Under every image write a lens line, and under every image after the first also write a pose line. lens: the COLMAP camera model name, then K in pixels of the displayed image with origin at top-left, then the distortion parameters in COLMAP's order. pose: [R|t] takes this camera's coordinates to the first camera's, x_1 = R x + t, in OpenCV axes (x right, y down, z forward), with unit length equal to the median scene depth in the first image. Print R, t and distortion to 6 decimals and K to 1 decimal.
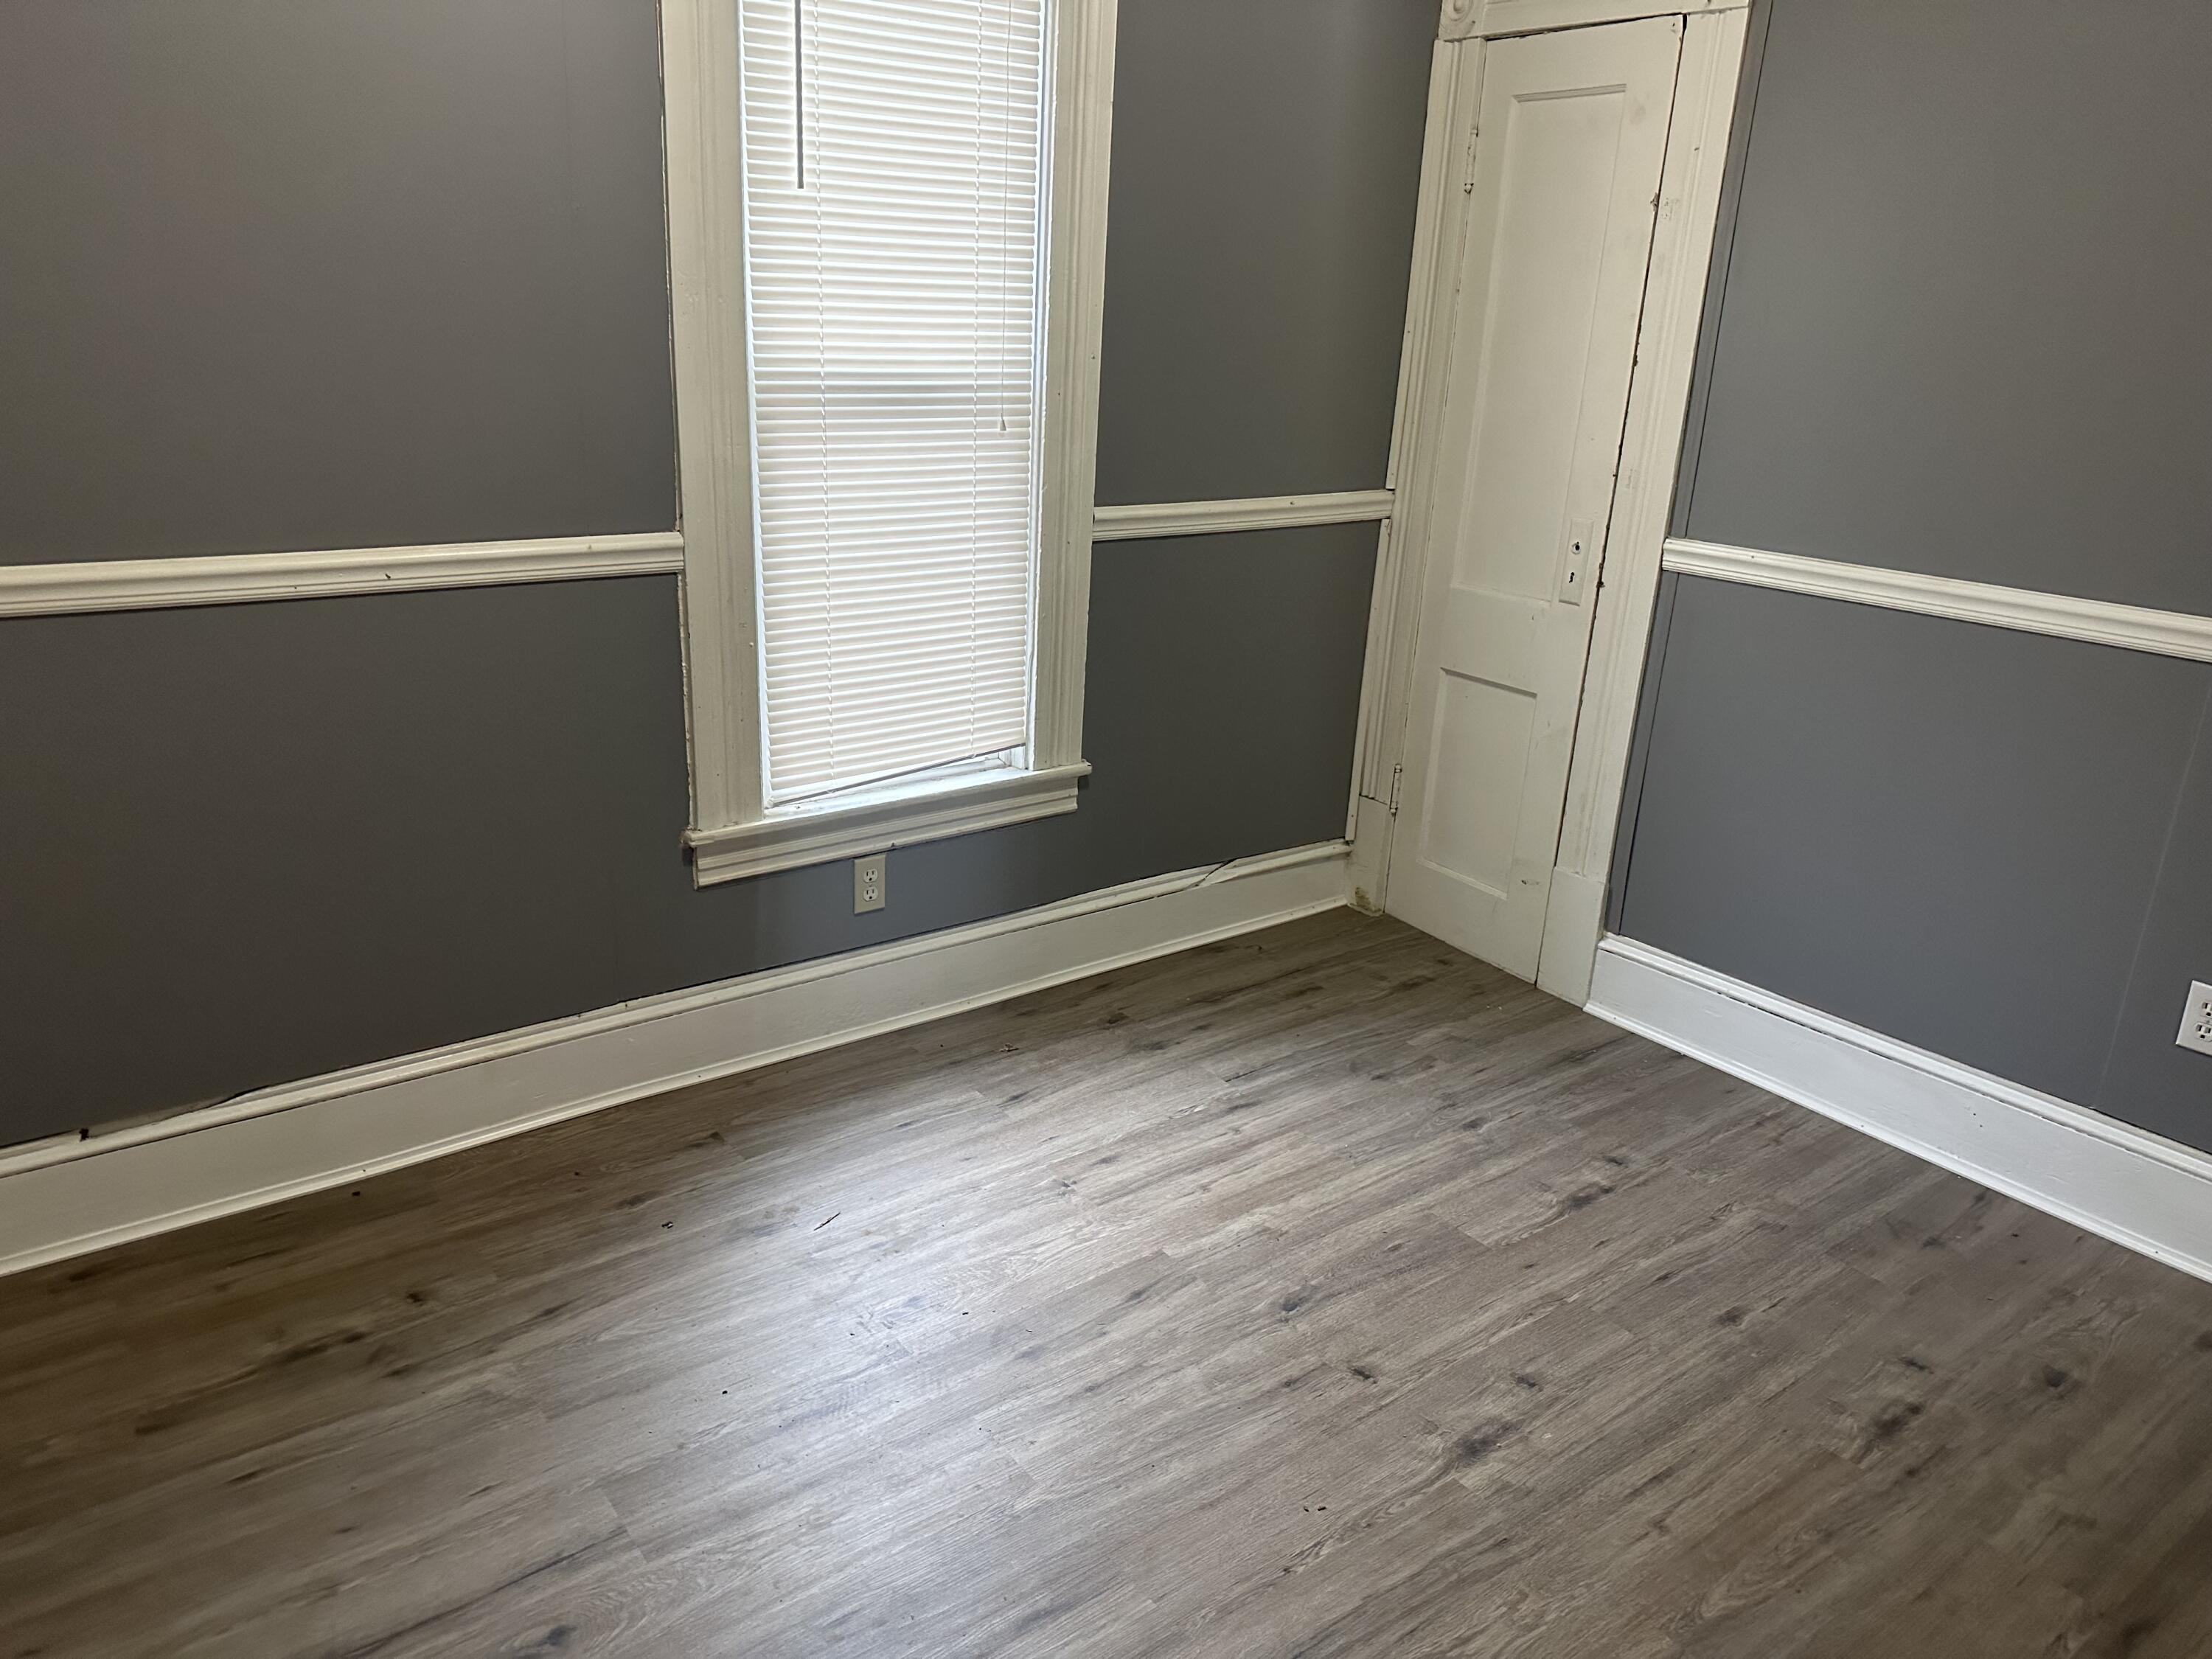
lens RADIAL K [[1542.9, 0, 1095.9], [0, 1542.9, 829.3], [0, 0, 1]] dist [0.055809, -0.077554]
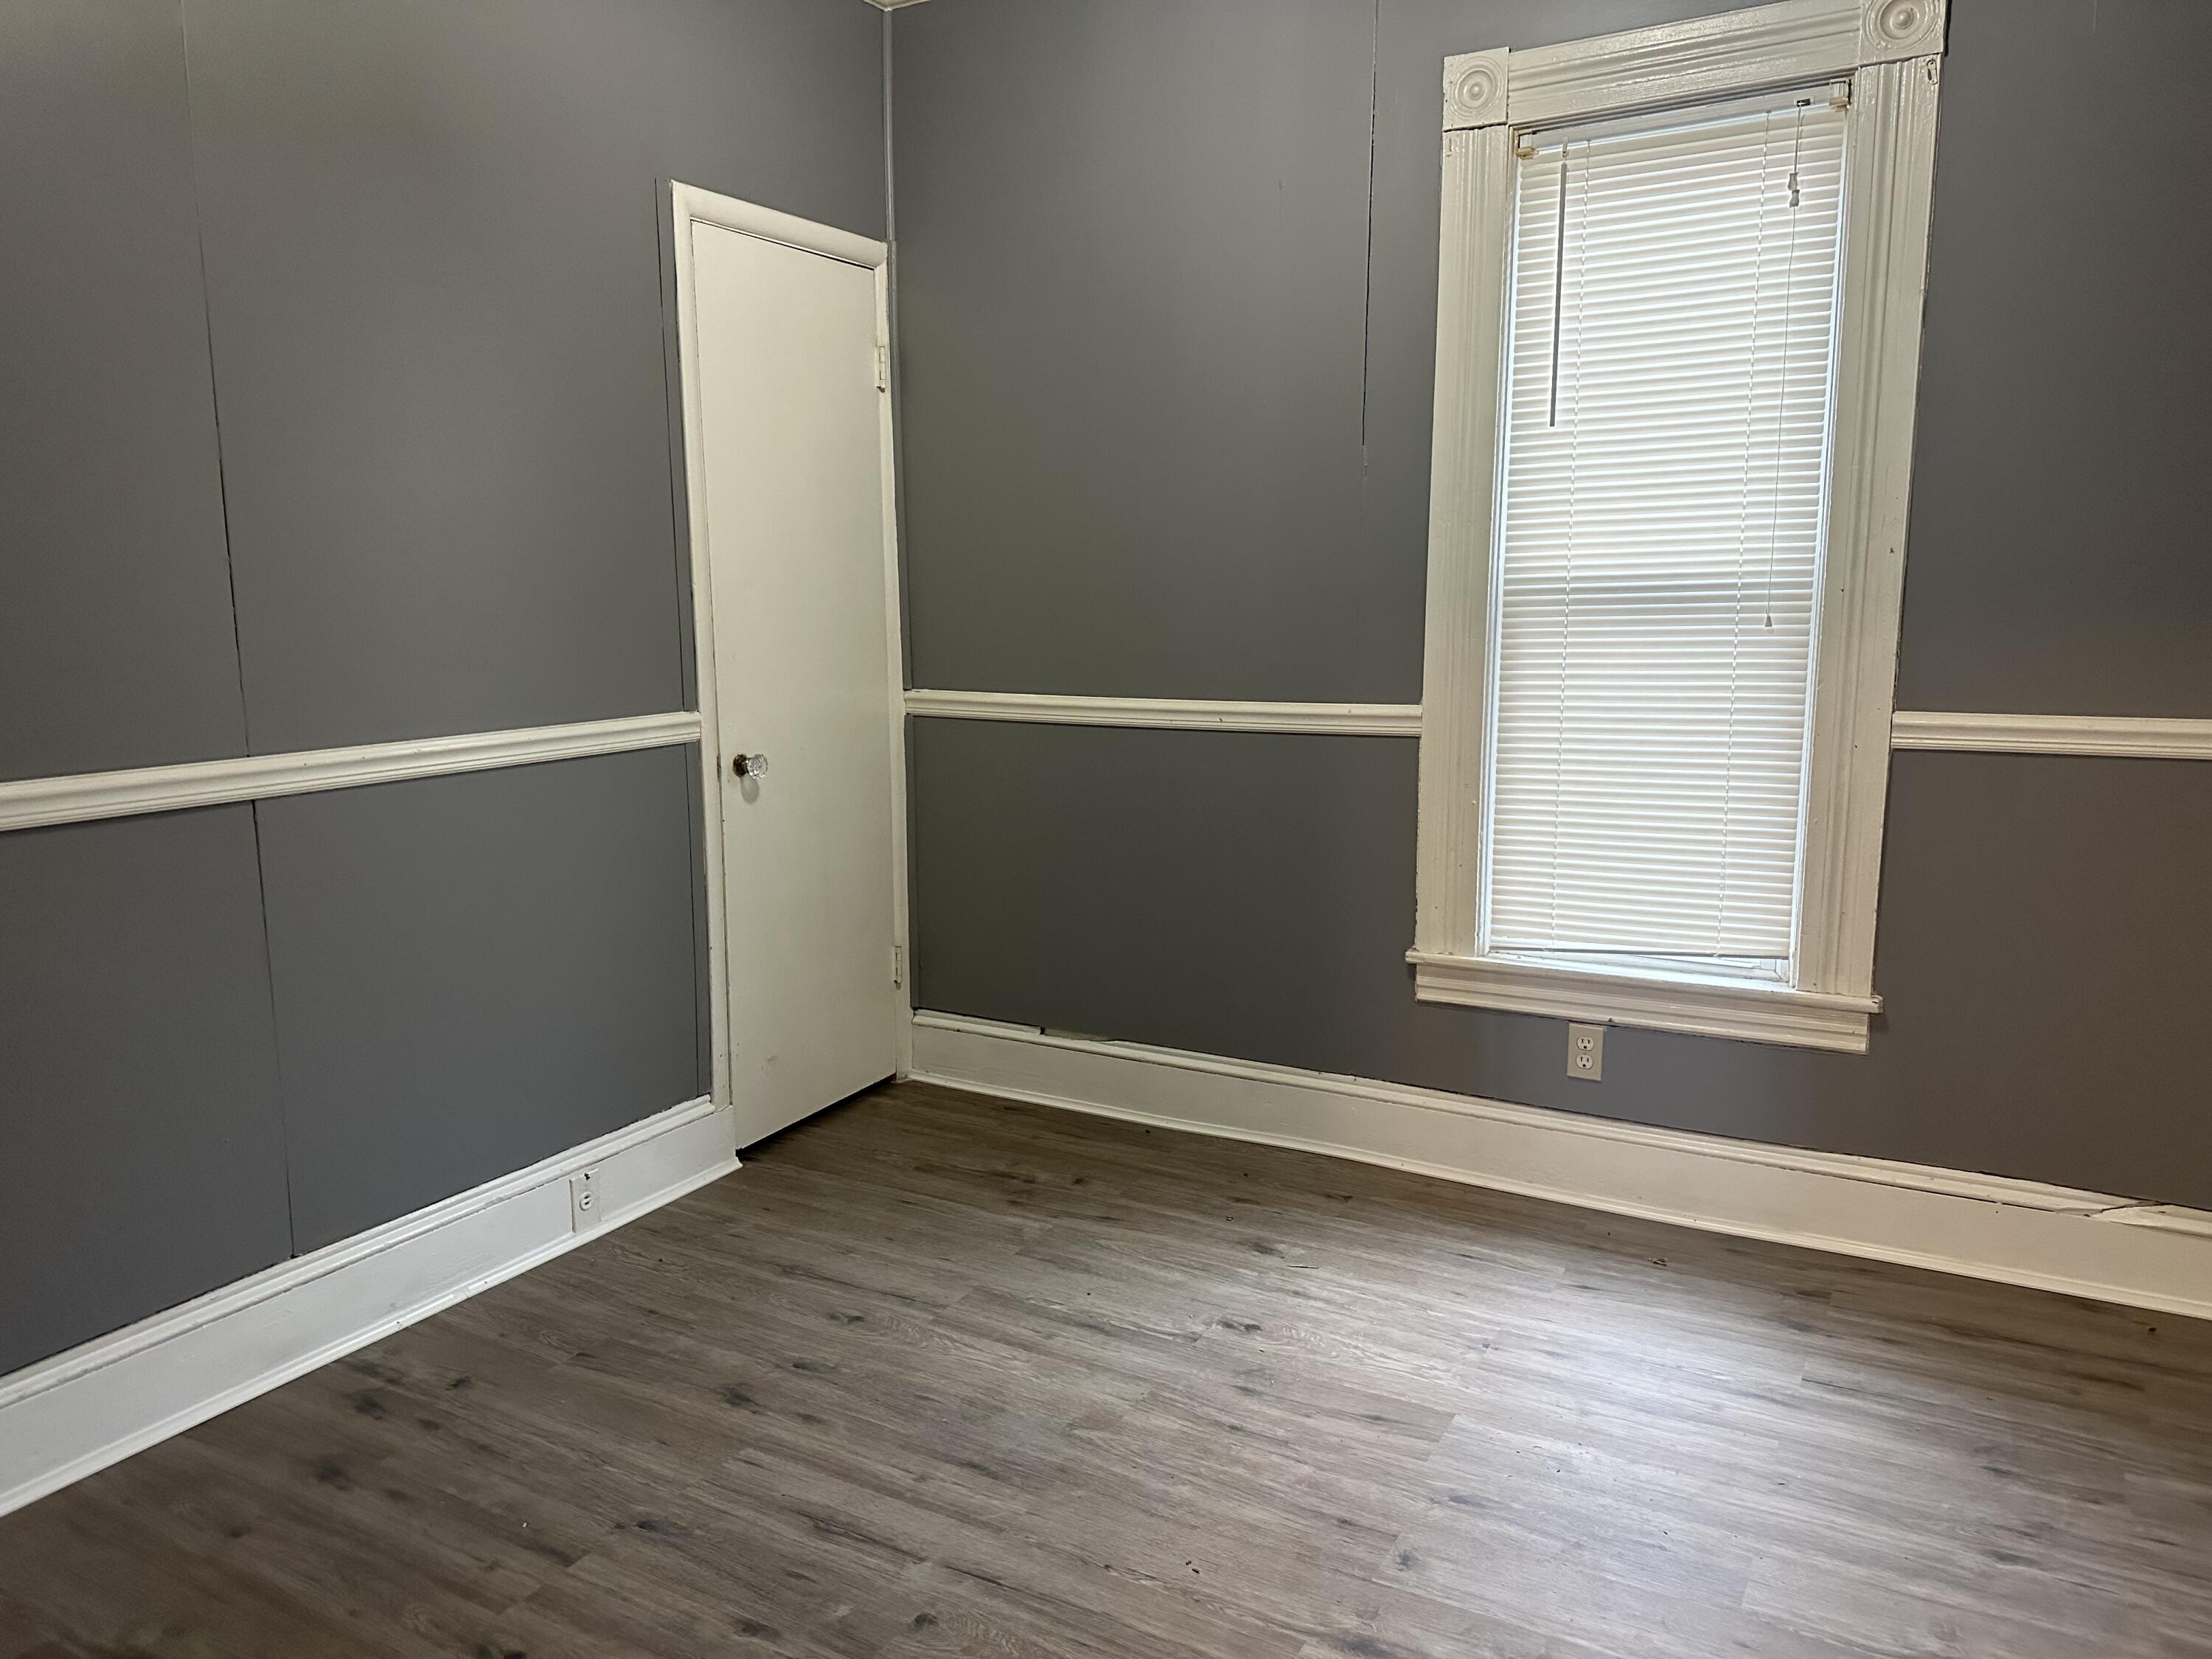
lens RADIAL K [[1542.9, 0, 1093.1], [0, 1542.9, 819.2], [0, 0, 1]] dist [0.055809, -0.077554]
pose [[0.378801, 0.092090, -0.920885, 0.736170], [-0.264769, 0.964231, -0.012487, -0.015922], [0.886796, 0.248551, 0.389634, 0.283273]]
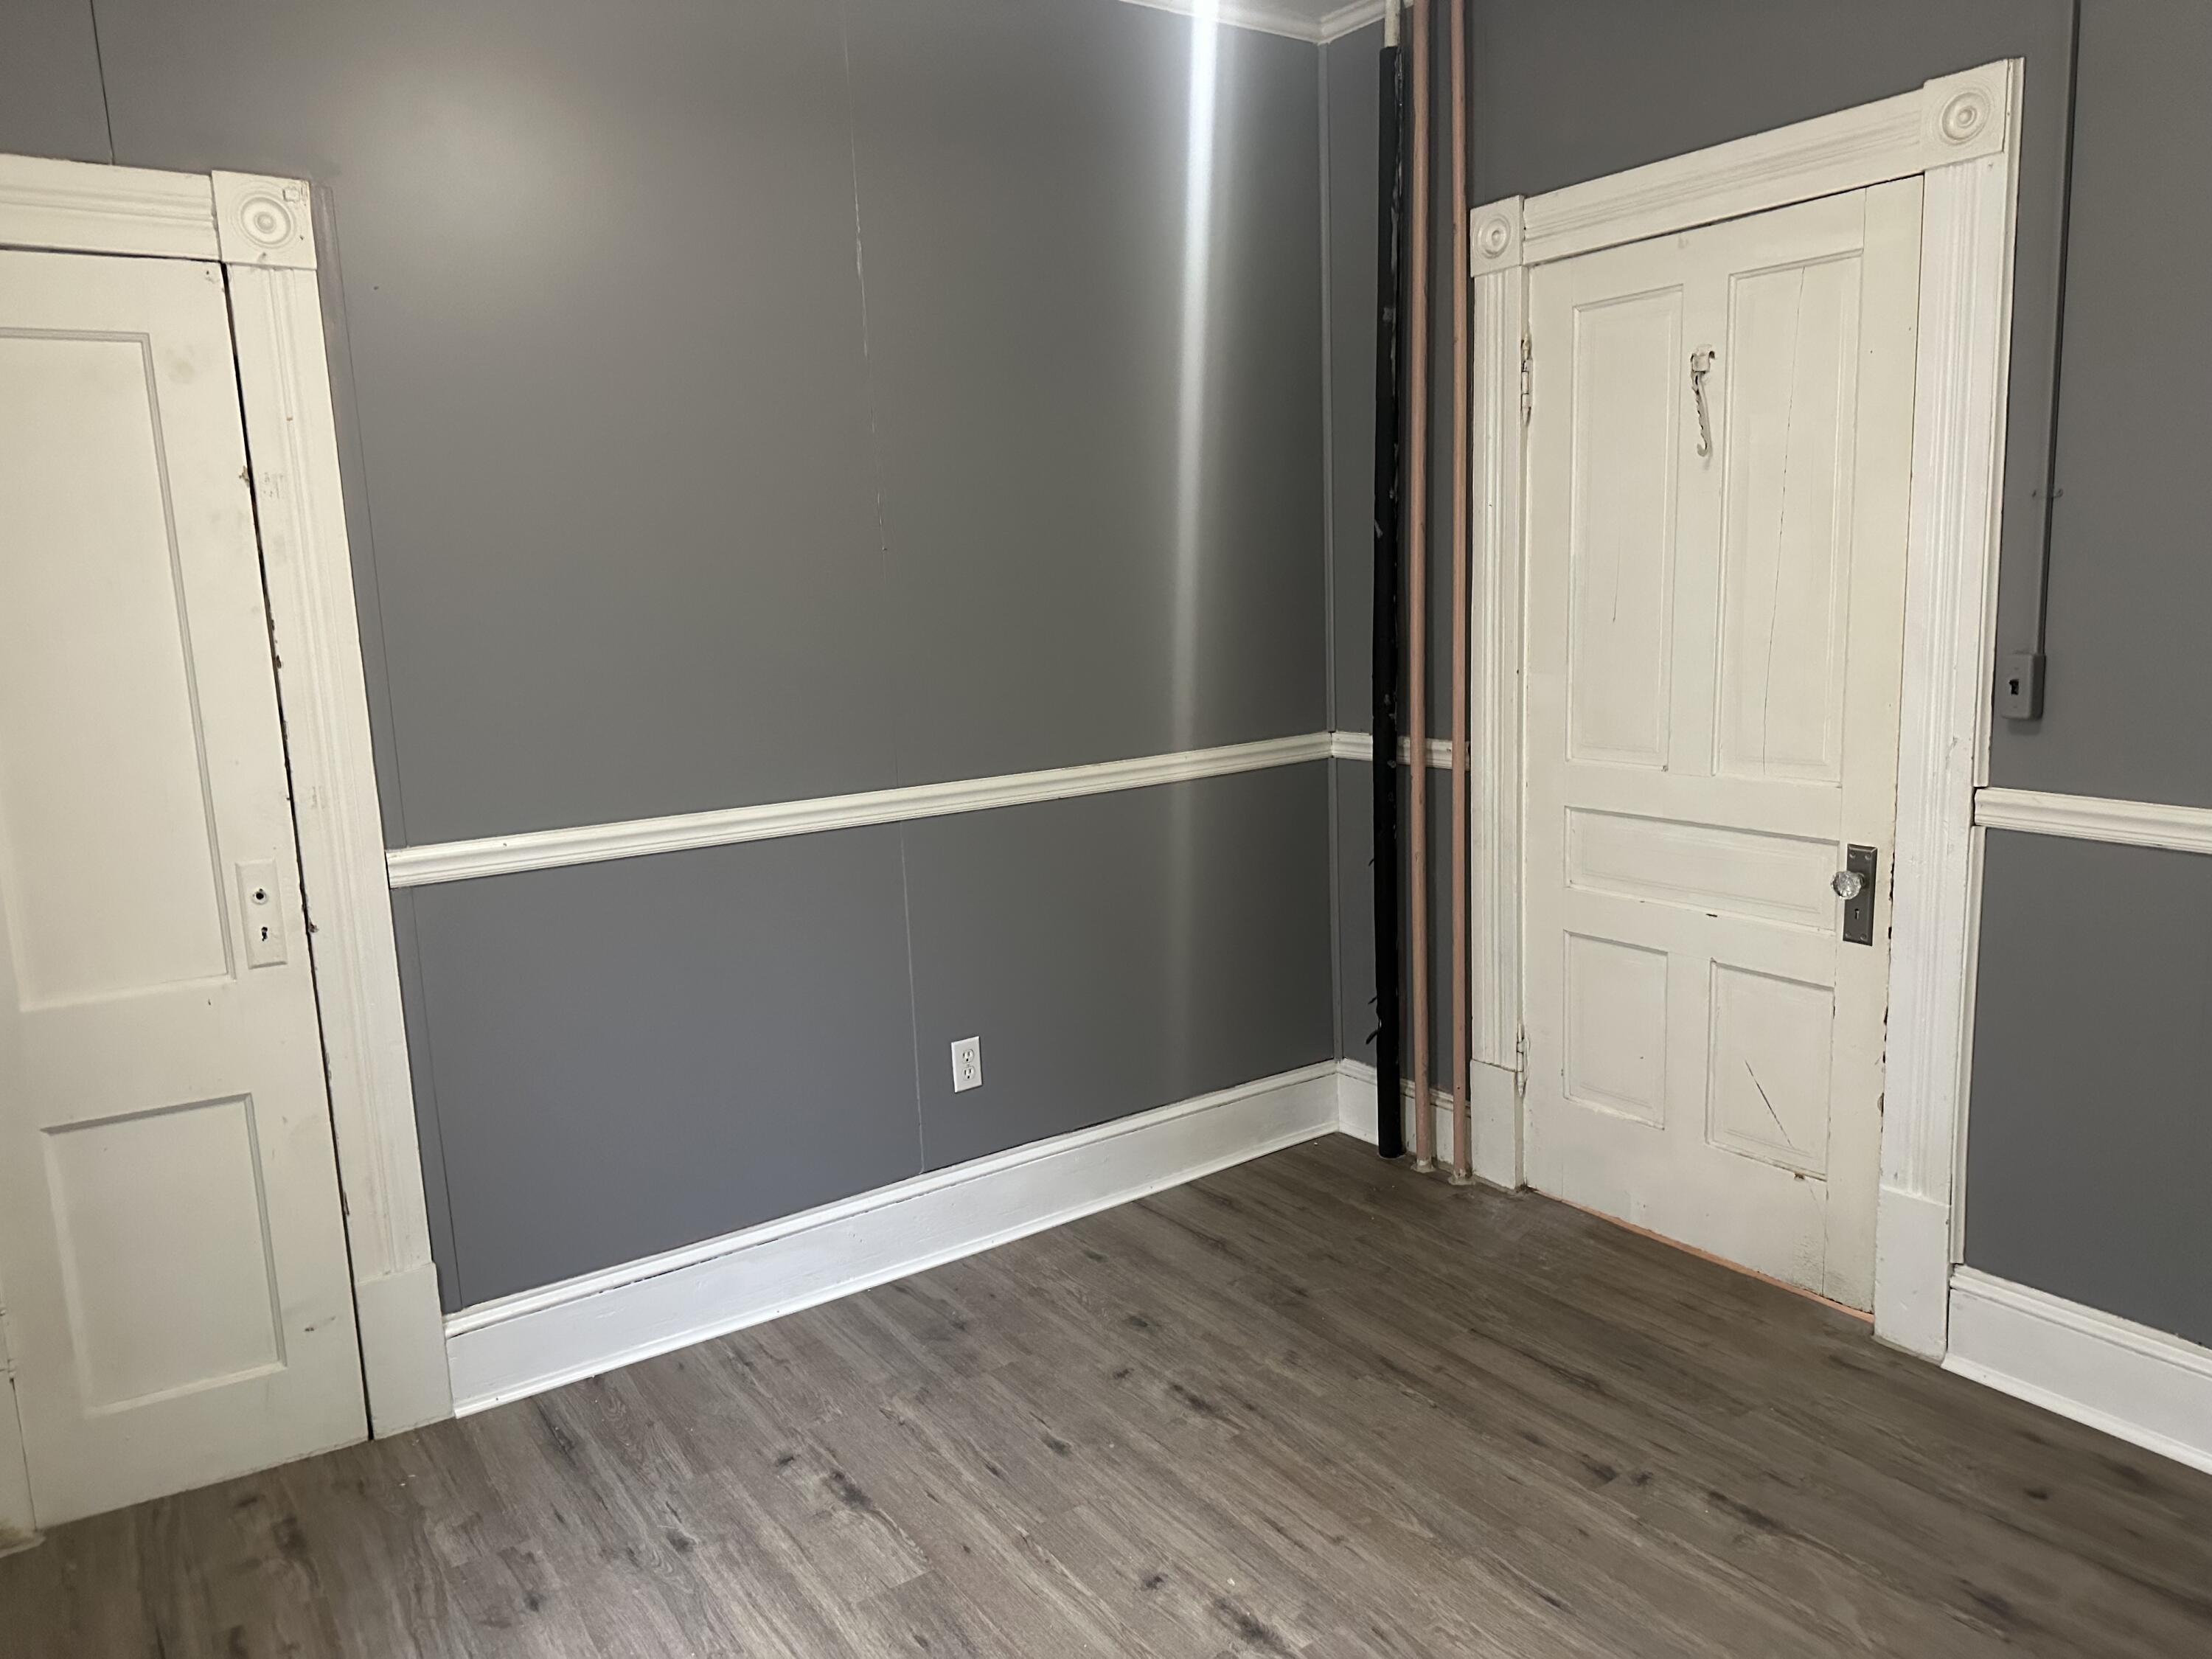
lens RADIAL K [[1542.9, 0, 1106.6], [0, 1542.9, 824.6], [0, 0, 1]] dist [0.055809, -0.077554]
pose [[0.047231, -0.199915, 0.978674, -0.498327], [0.355902, 0.918835, 0.170516, -0.229558], [-0.933329, 0.340259, 0.114548, 0.588183]]
